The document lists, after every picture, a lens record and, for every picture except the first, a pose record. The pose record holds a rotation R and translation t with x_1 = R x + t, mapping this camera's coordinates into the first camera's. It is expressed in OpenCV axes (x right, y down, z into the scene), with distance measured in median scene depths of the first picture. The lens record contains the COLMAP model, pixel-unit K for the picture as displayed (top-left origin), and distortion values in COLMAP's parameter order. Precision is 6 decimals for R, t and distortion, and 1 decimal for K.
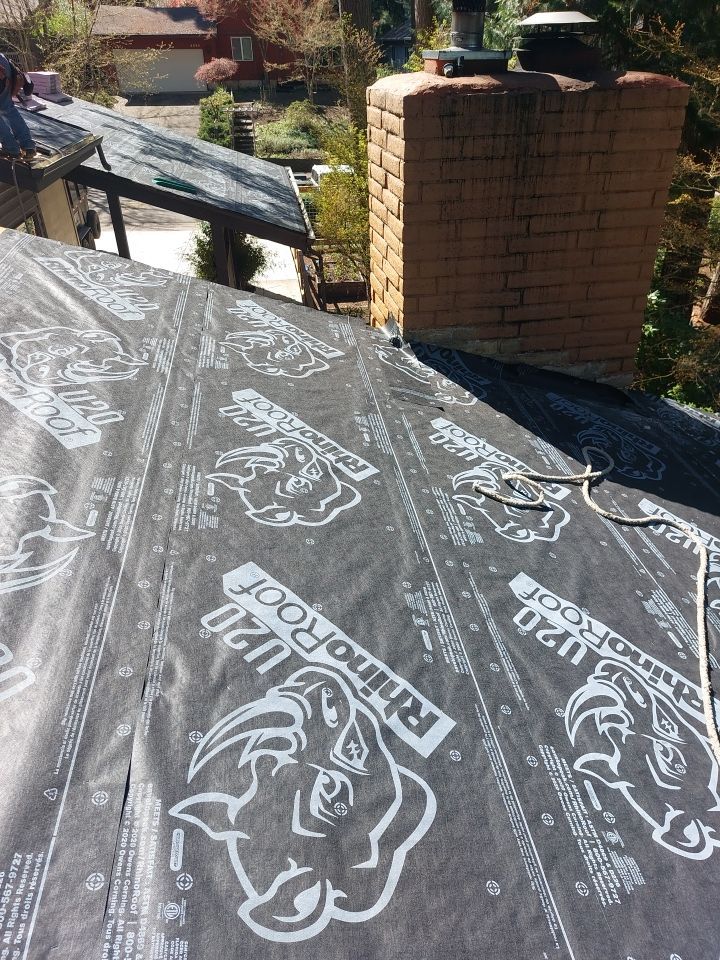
lens RADIAL K [[688.0, 0, 360.0], [0, 688.0, 480.0], [0, 0, 1]] dist [0.055134, -0.049327]
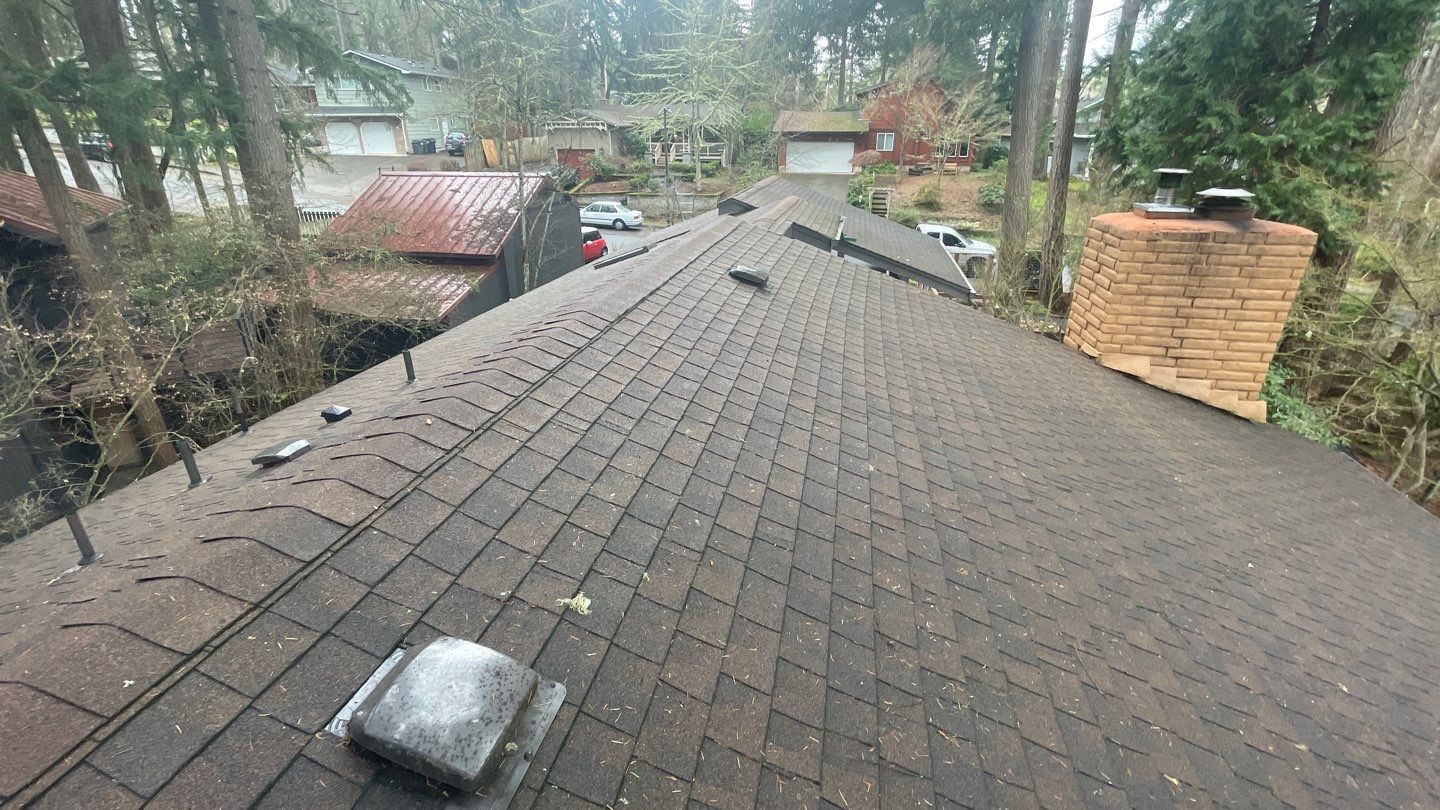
lens RADIAL K [[634.8, 0, 720.0], [0, 634.8, 405.0], [0, 0, 1]] dist [-0.003503, 0.004877]
pose [[0.940728, 0.154992, -0.301675, -0.317105], [-0.197507, 0.973442, -0.115769, 0.268010], [0.275720, 0.168490, 0.946356, -0.694817]]
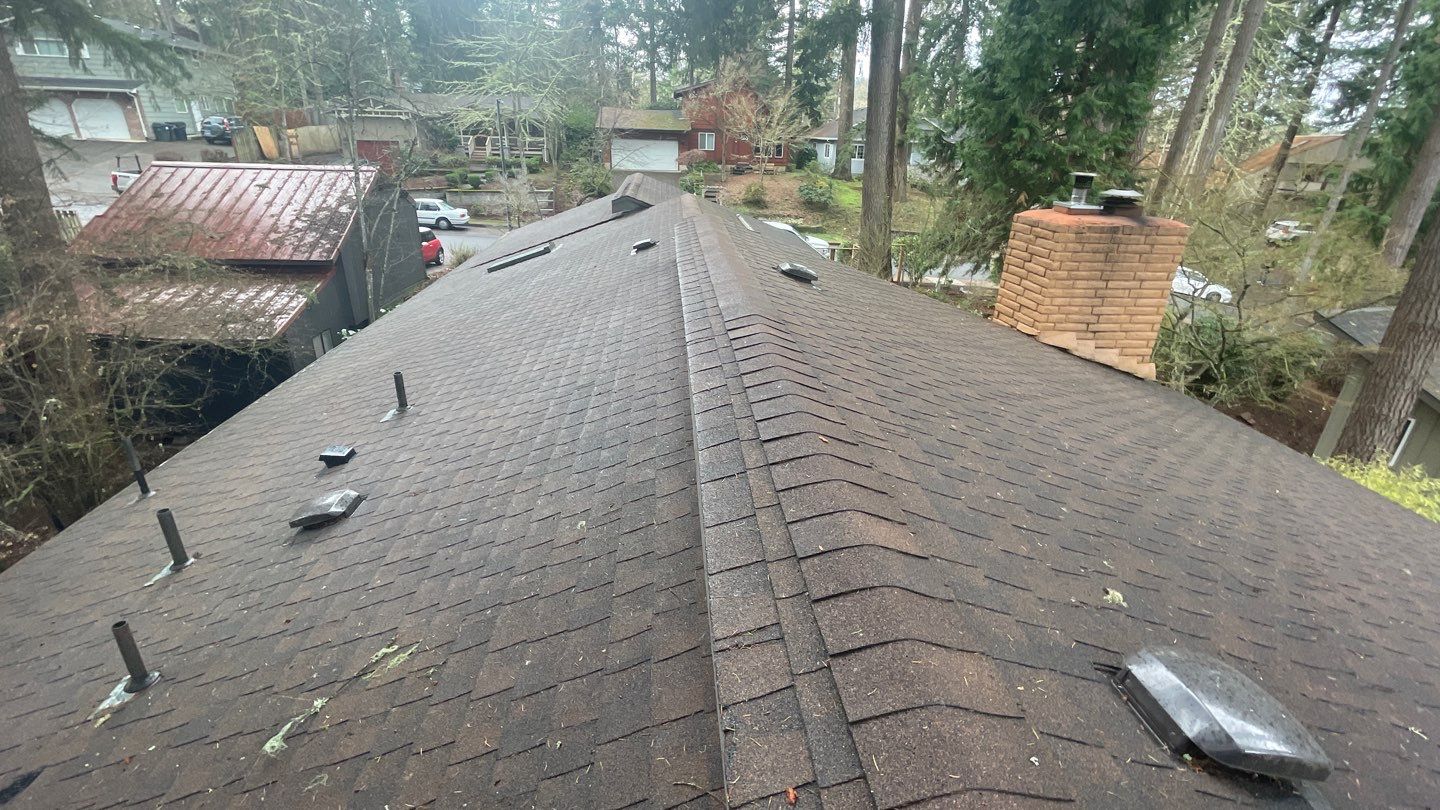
lens RADIAL K [[634.8, 0, 720.0], [0, 634.8, 405.0], [0, 0, 1]] dist [-0.003503, 0.004877]
pose [[0.997268, 0.068681, -0.027210, -0.760974], [-0.072010, 0.985988, -0.150476, 0.319130], [0.016494, 0.152024, 0.988239, -0.743049]]
